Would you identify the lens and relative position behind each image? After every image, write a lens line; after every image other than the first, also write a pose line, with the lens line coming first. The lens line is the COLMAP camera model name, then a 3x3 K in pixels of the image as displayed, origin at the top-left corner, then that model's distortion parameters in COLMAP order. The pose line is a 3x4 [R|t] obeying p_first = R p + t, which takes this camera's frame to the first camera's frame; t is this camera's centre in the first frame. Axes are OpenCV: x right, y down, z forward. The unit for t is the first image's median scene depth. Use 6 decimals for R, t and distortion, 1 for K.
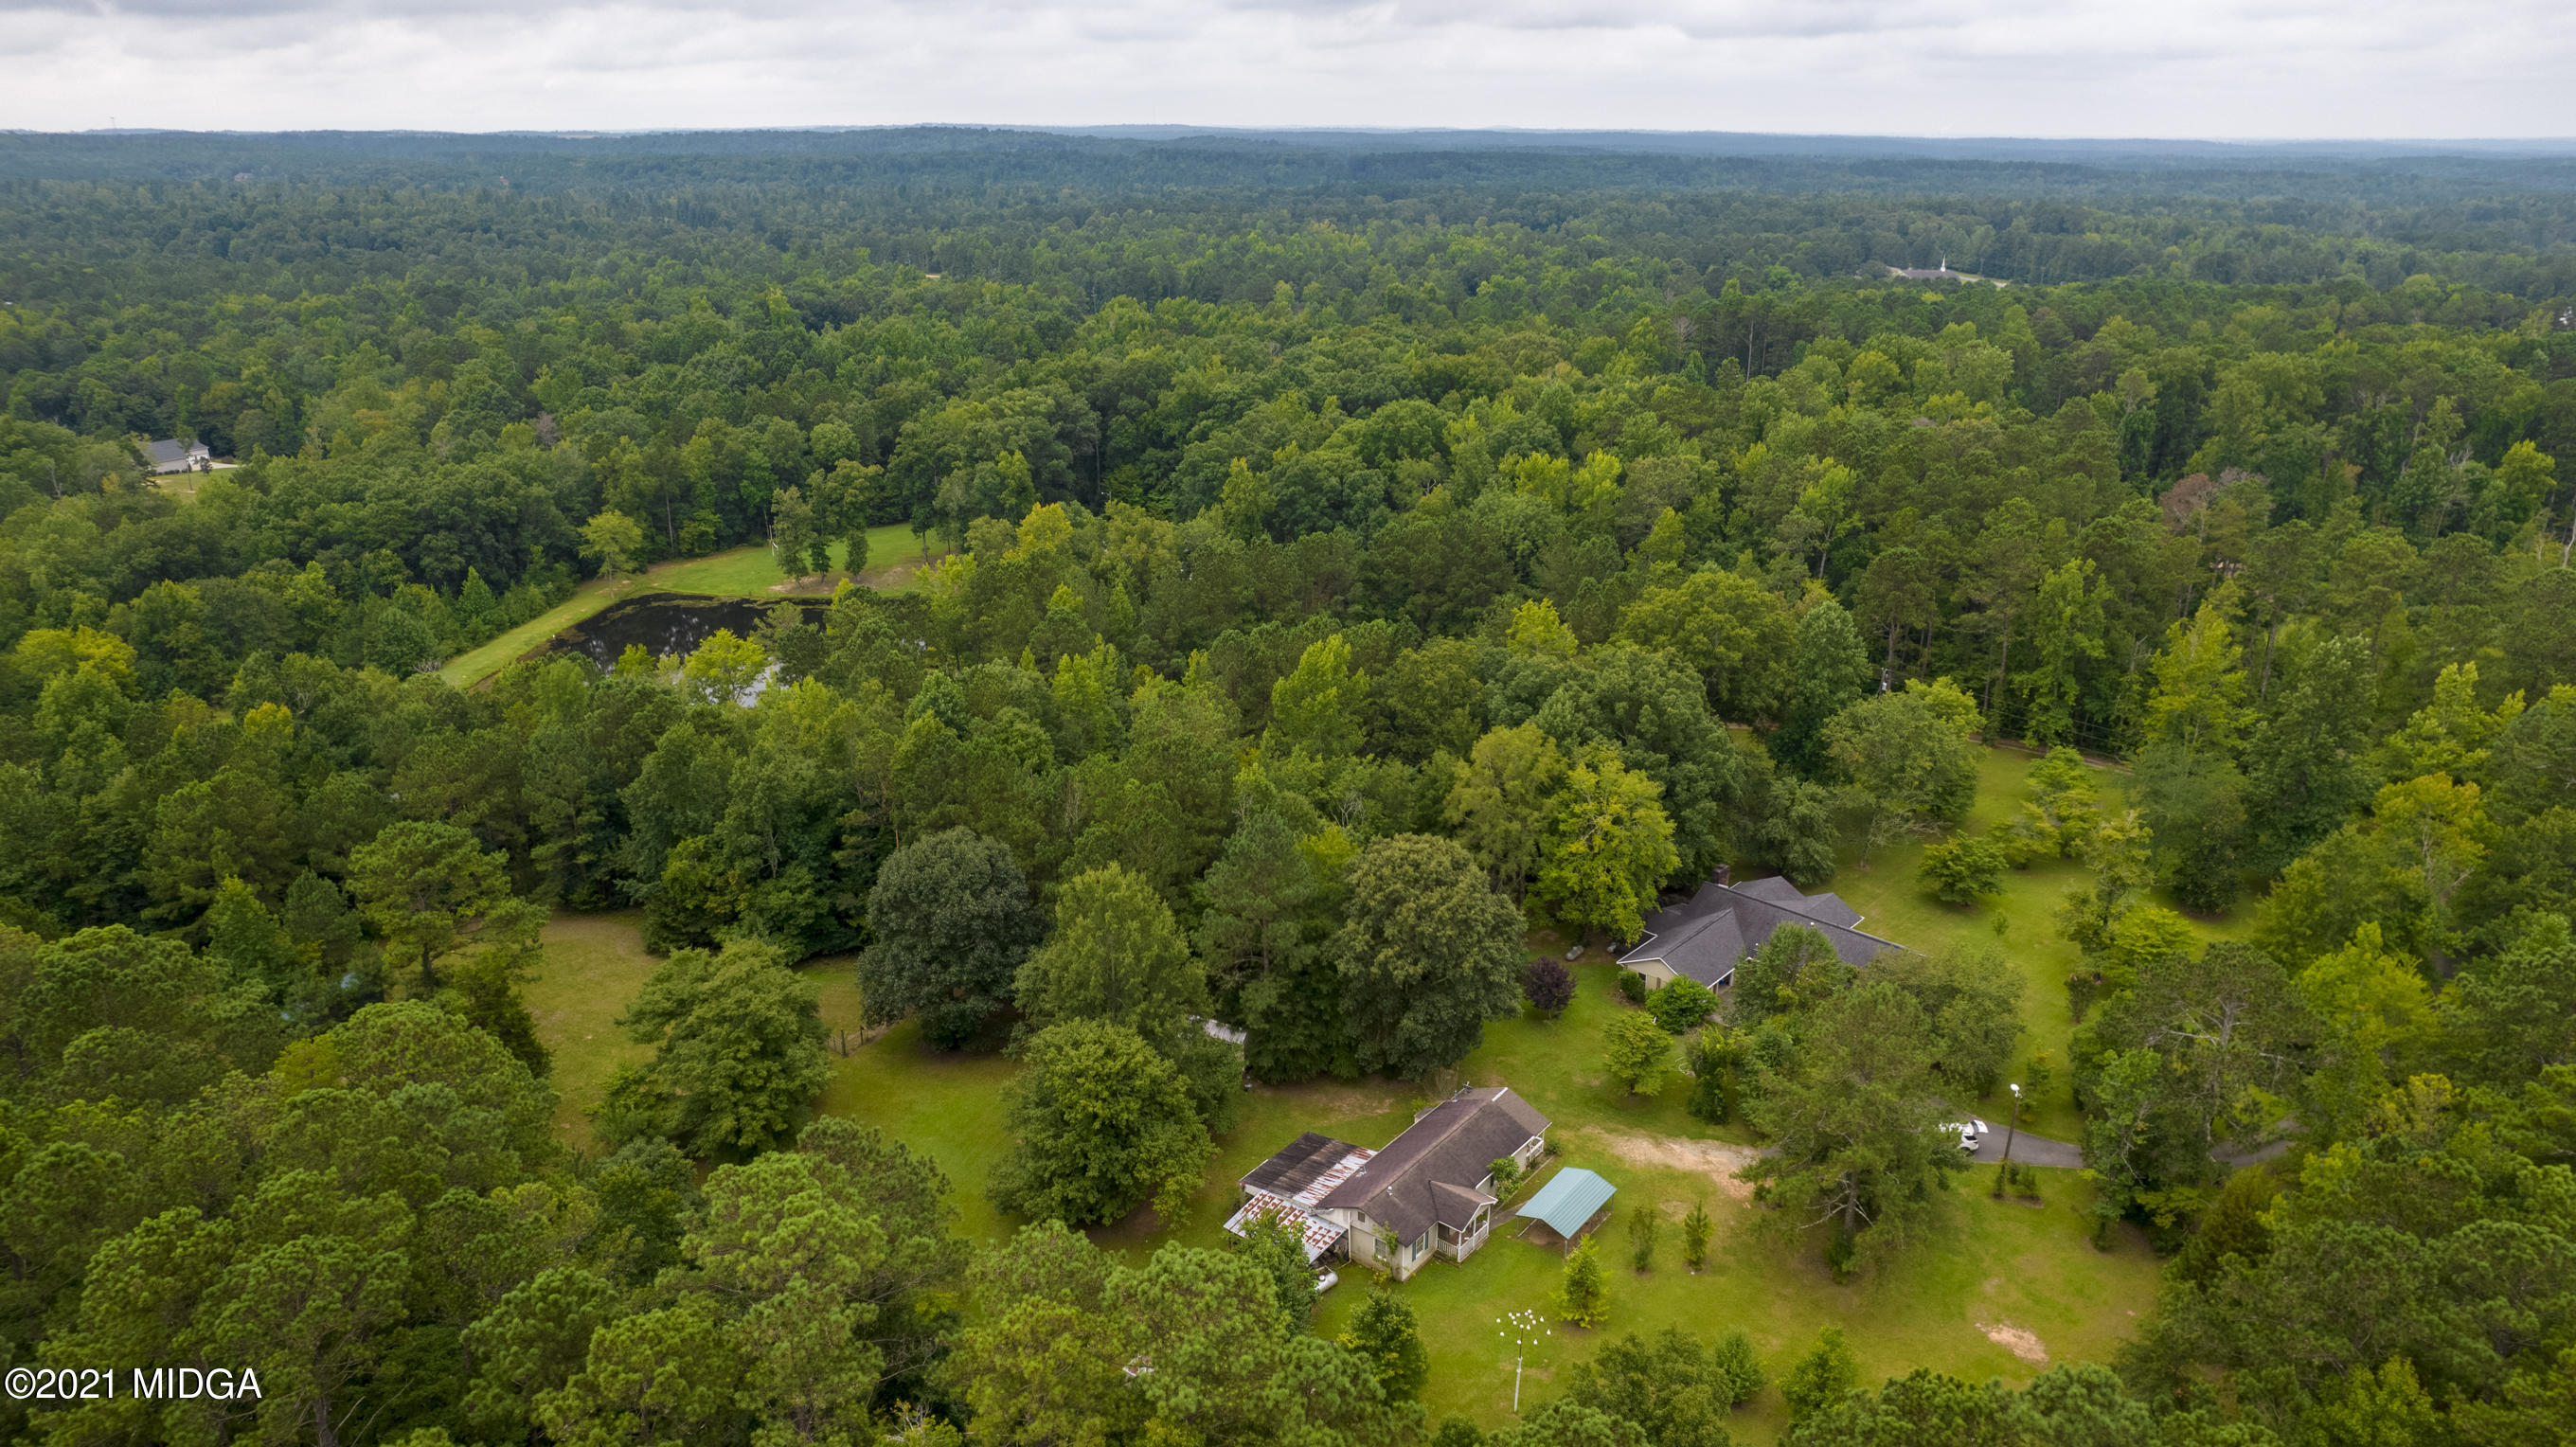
lens RADIAL K [[1667.7, 0, 1290.3], [0, 1667.7, 724.2], [0, 0, 1]] dist [-0.086429, 0.084500]
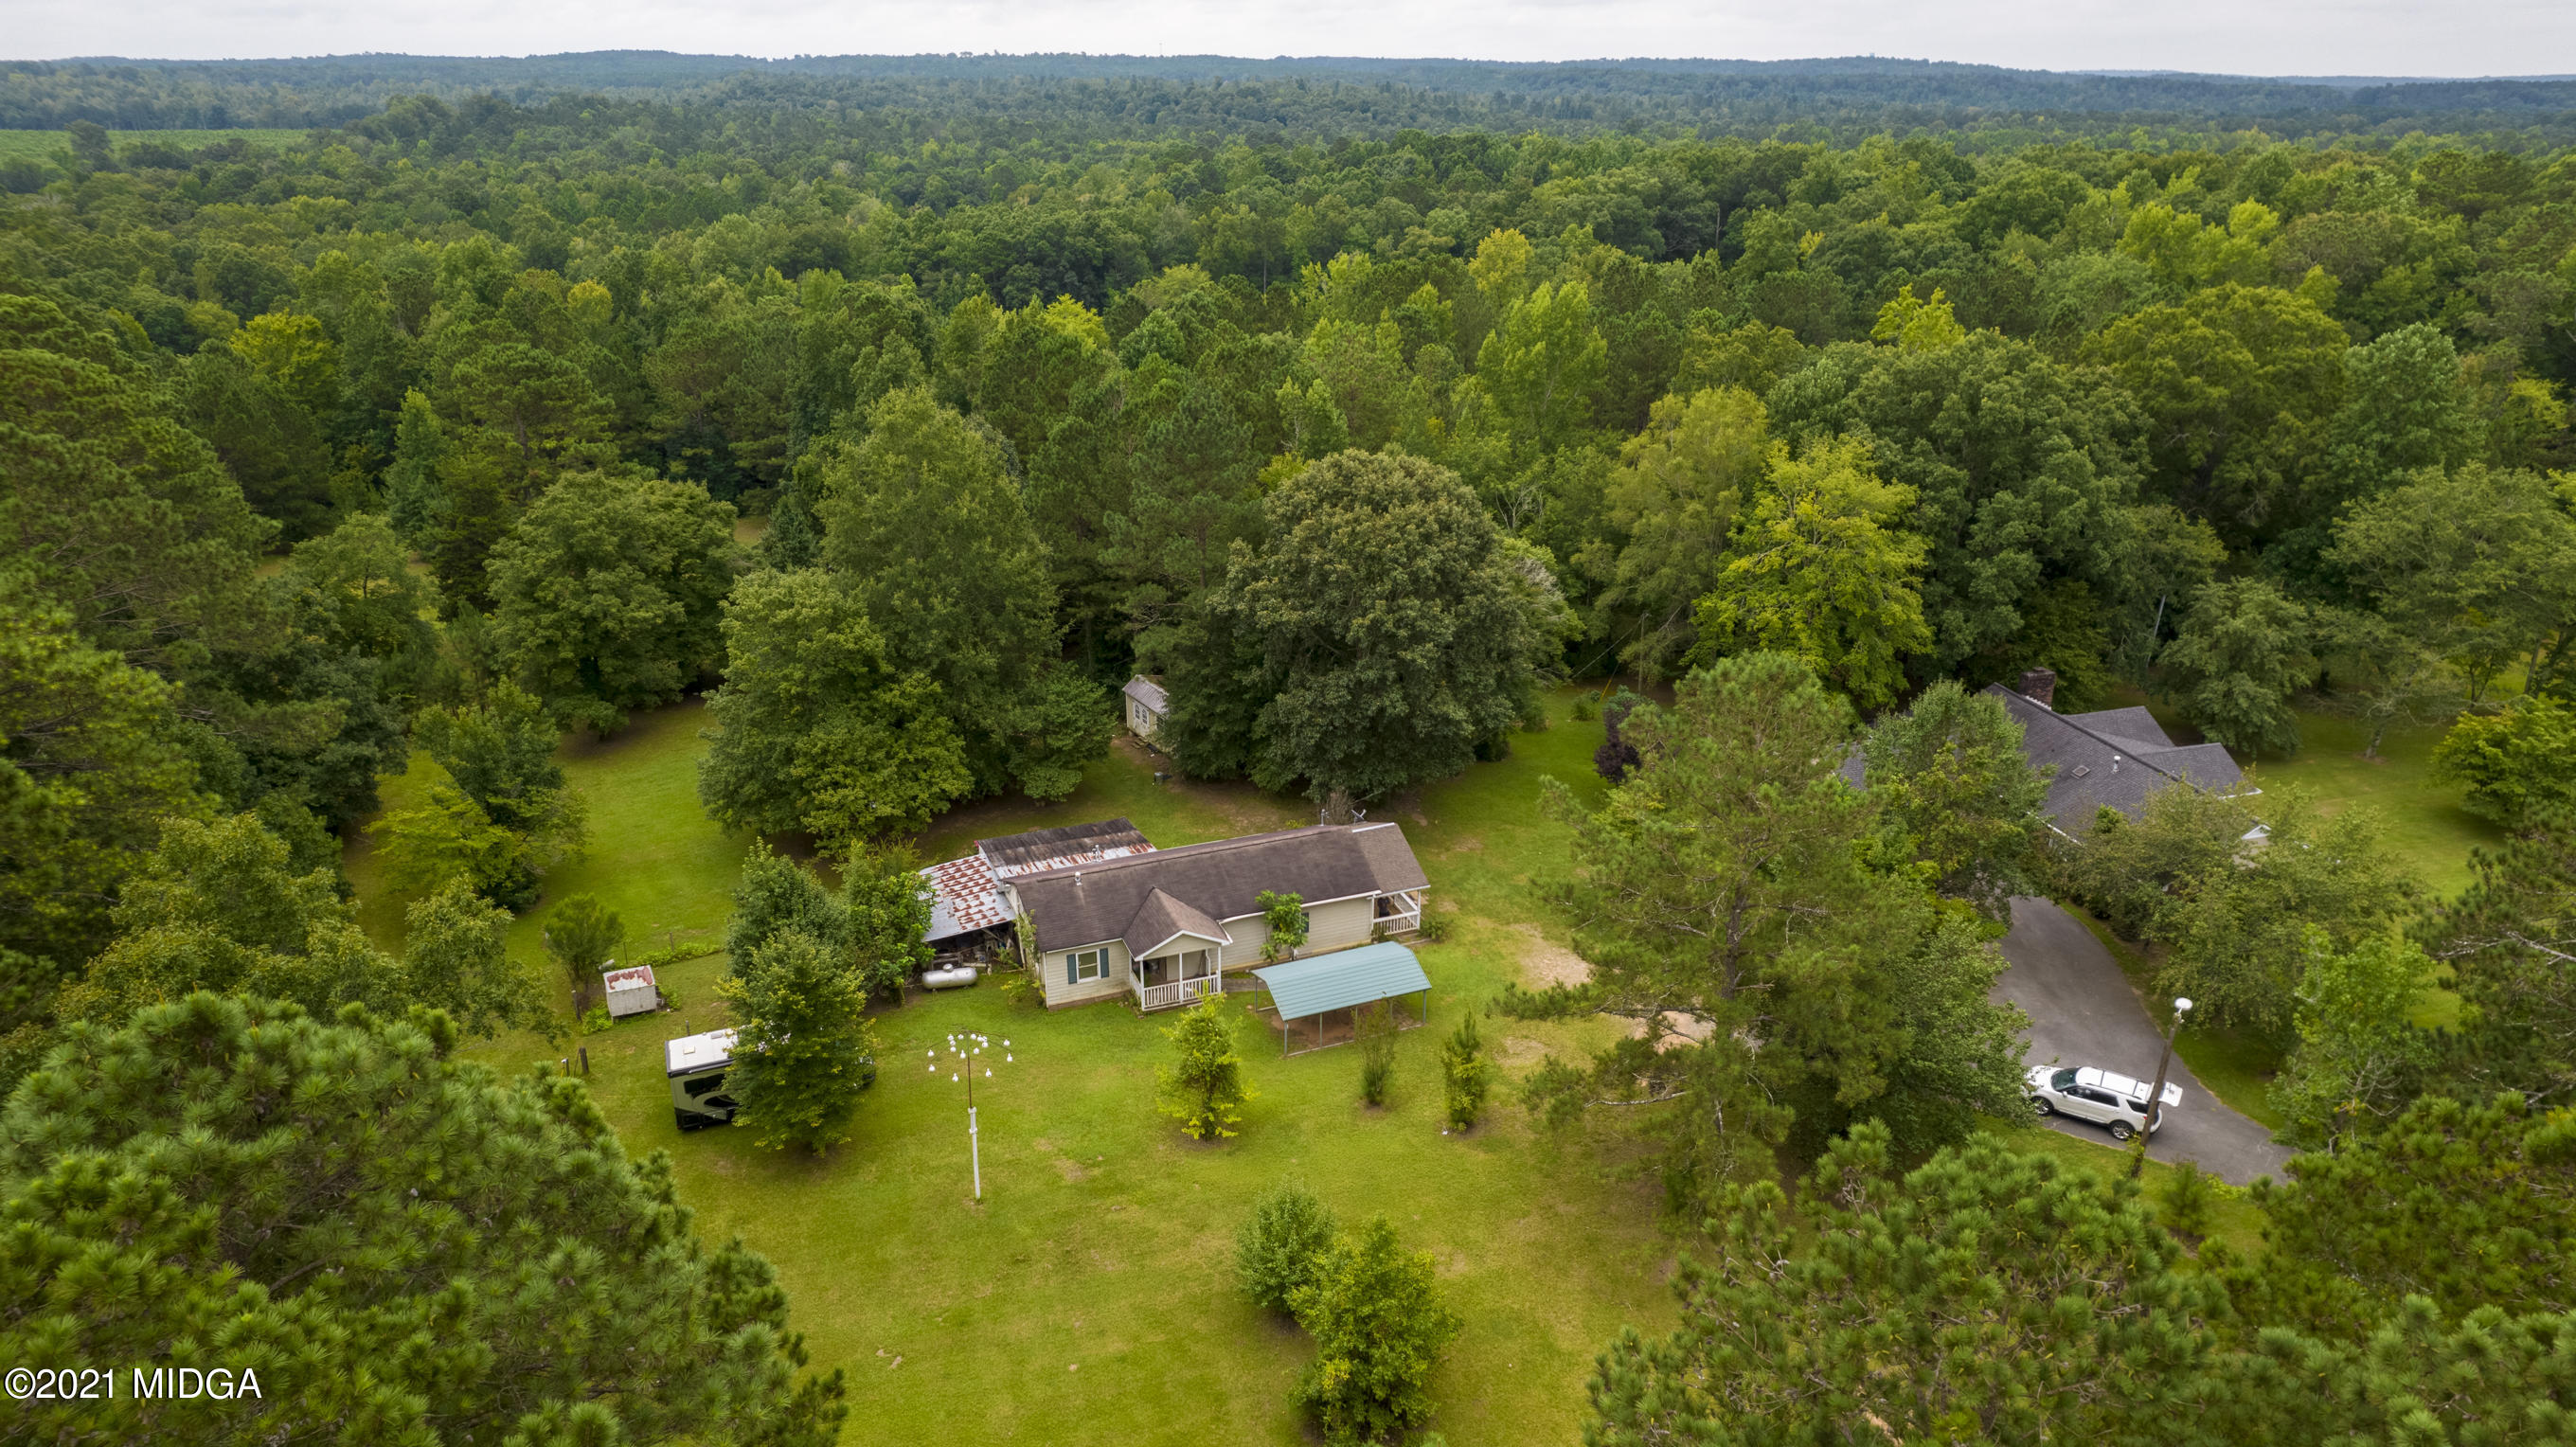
lens RADIAL K [[1667.7, 0, 1290.3], [0, 1667.7, 724.2], [0, 0, 1]] dist [-0.086429, 0.084500]
pose [[0.859886, 0.193739, -0.472294, 0.300020], [-0.180554, 0.980807, 0.073607, 0.106271], [0.477490, 0.021981, 0.878362, 0.305154]]
